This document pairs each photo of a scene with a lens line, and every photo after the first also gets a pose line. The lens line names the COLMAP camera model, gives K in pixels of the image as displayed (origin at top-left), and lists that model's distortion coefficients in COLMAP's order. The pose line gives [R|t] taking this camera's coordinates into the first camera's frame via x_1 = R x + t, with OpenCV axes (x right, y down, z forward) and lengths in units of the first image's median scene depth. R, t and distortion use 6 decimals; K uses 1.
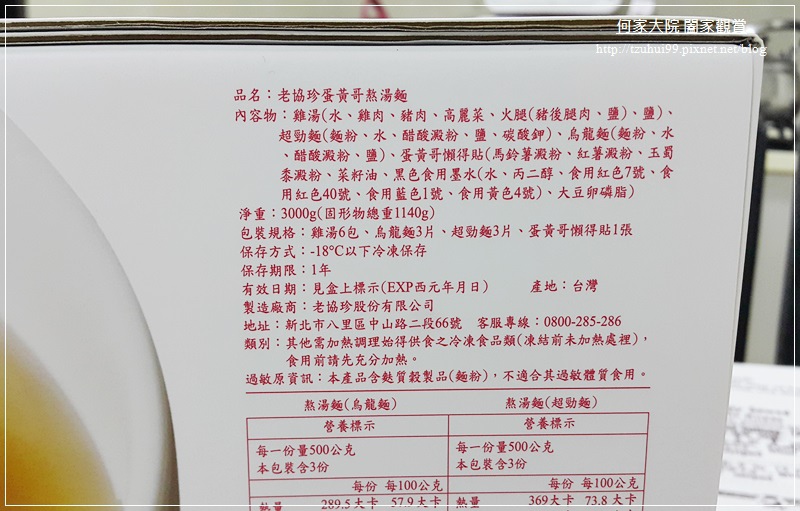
lens RADIAL K [[779.4, 0, 400.5], [0, 779.4, 254.1], [0, 0, 1]] dist [0.052555, 0.000000]
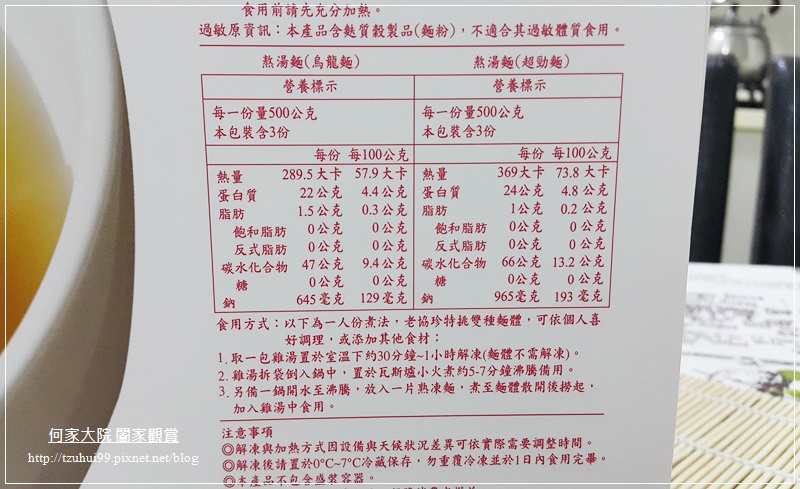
lens RADIAL K [[725.5, 0, 401.7], [0, 725.5, 237.2], [0, 0, 1]] dist [0.076008, 0.000000]
pose [[0.999979, -0.001449, 0.006358, 0.040702], [0.001558, 0.999849, -0.017295, 0.422944], [-0.006332, 0.017305, 0.999830, 0.112268]]
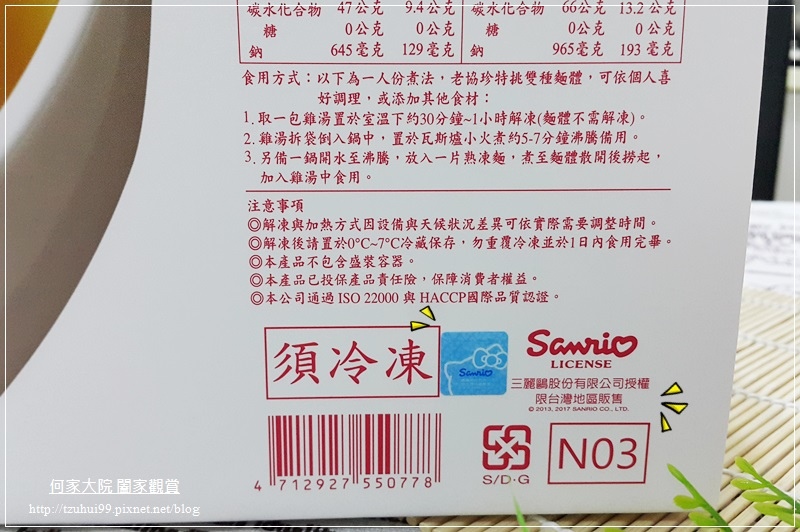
lens RADIAL K [[808.5, 0, 402.4], [0, 808.5, 258.5], [0, 0, 1]] dist [0.091914, 0.000000]
pose [[0.999983, 0.004883, 0.003187, -0.008858], [-0.004874, 0.999984, -0.002759, 0.733059], [-0.003201, 0.002744, 0.999991, 0.113201]]
